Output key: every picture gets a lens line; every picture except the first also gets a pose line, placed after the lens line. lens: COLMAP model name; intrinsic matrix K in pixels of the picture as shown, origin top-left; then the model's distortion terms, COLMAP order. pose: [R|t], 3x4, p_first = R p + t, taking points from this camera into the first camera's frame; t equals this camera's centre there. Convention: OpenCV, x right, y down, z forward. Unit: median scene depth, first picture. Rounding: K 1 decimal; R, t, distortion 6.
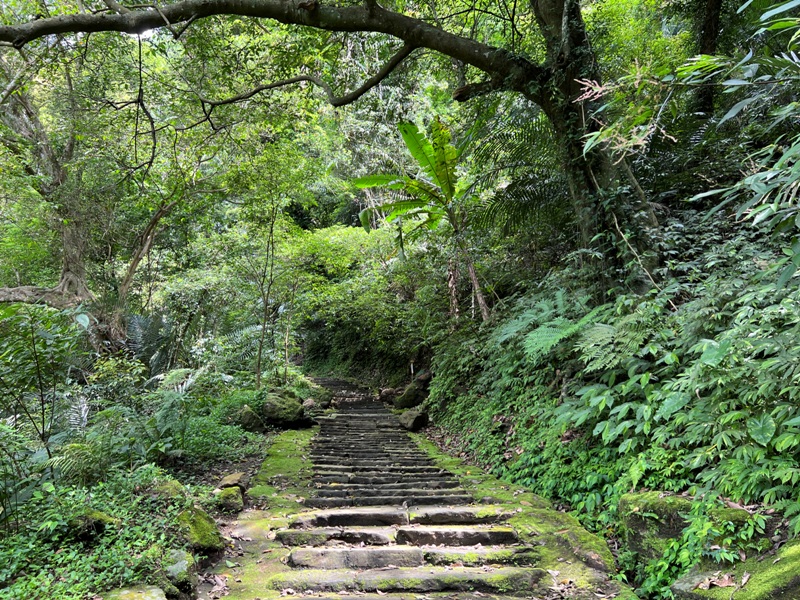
lens RADIAL K [[562.2, 0, 395.7], [0, 562.2, 296.0], [0, 0, 1]] dist [0.002550, -0.043001]
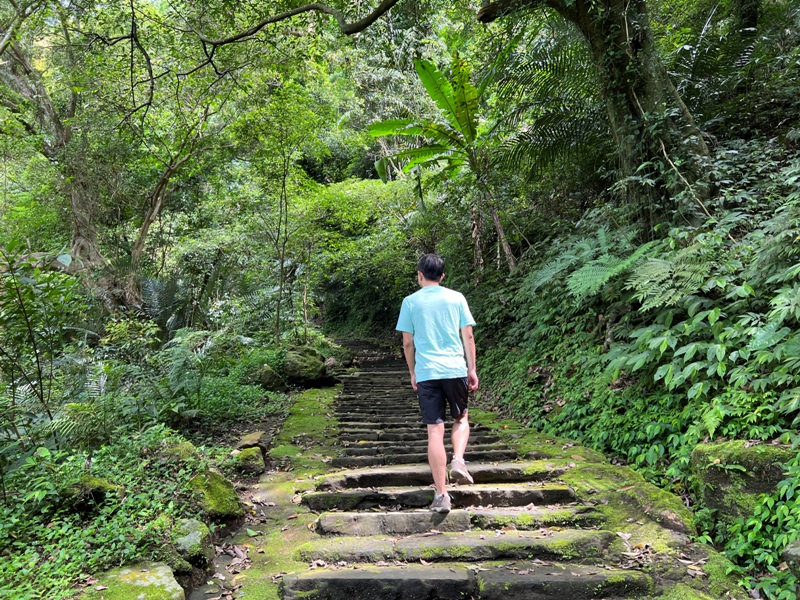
lens RADIAL K [[562.2, 0, 395.7], [0, 562.2, 296.0], [0, 0, 1]] dist [0.002550, -0.043001]
pose [[0.999037, -0.031060, -0.030987, -0.018426], [0.033062, 0.997251, 0.066308, 0.034907], [0.028843, -0.067269, 0.997318, 0.093981]]
